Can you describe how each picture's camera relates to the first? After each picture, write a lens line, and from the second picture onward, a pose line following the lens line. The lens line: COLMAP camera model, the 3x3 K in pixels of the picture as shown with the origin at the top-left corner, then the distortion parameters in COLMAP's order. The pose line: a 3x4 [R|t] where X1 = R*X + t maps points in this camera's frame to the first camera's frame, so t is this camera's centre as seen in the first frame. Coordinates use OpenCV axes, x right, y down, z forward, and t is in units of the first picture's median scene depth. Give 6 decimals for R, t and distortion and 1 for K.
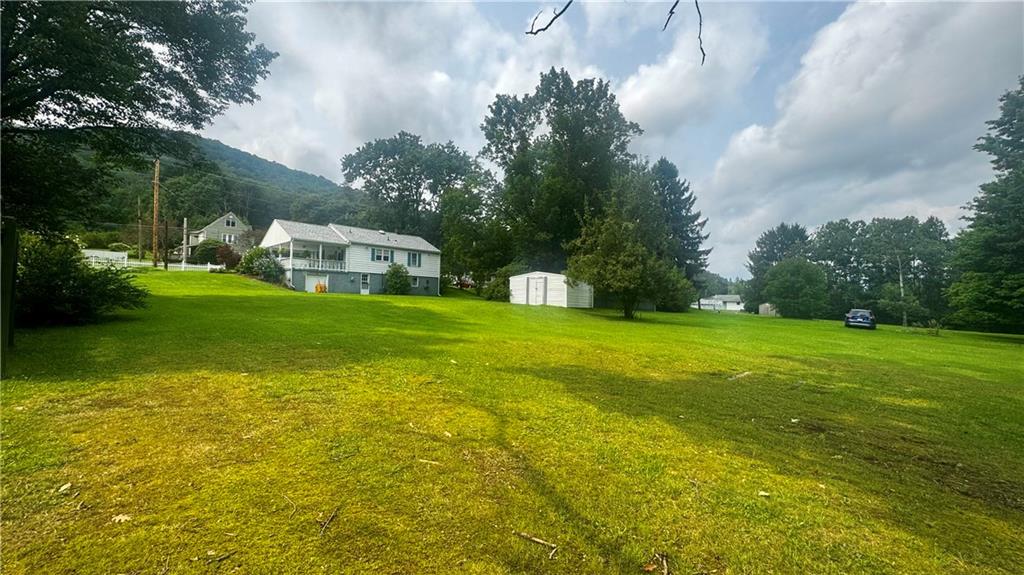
lens RADIAL K [[411.1, 0, 509.7], [0, 411.1, 287.5], [0, 0, 1]] dist [0.004569, 0.000123]
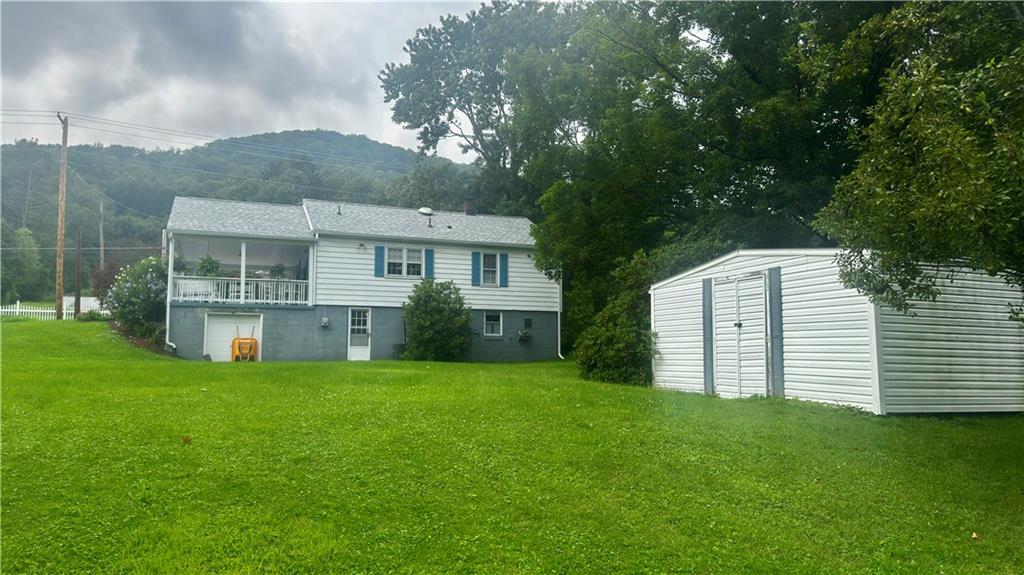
lens RADIAL K [[722.1, 0, 513.1], [0, 722.1, 287.8], [0, 0, 1]] dist [0.049436, -0.027389]
pose [[0.906045, -0.059006, -0.419047, 0.089890], [0.026895, 0.996259, -0.082130, 0.008977], [0.422326, 0.063143, 0.904242, 0.430794]]
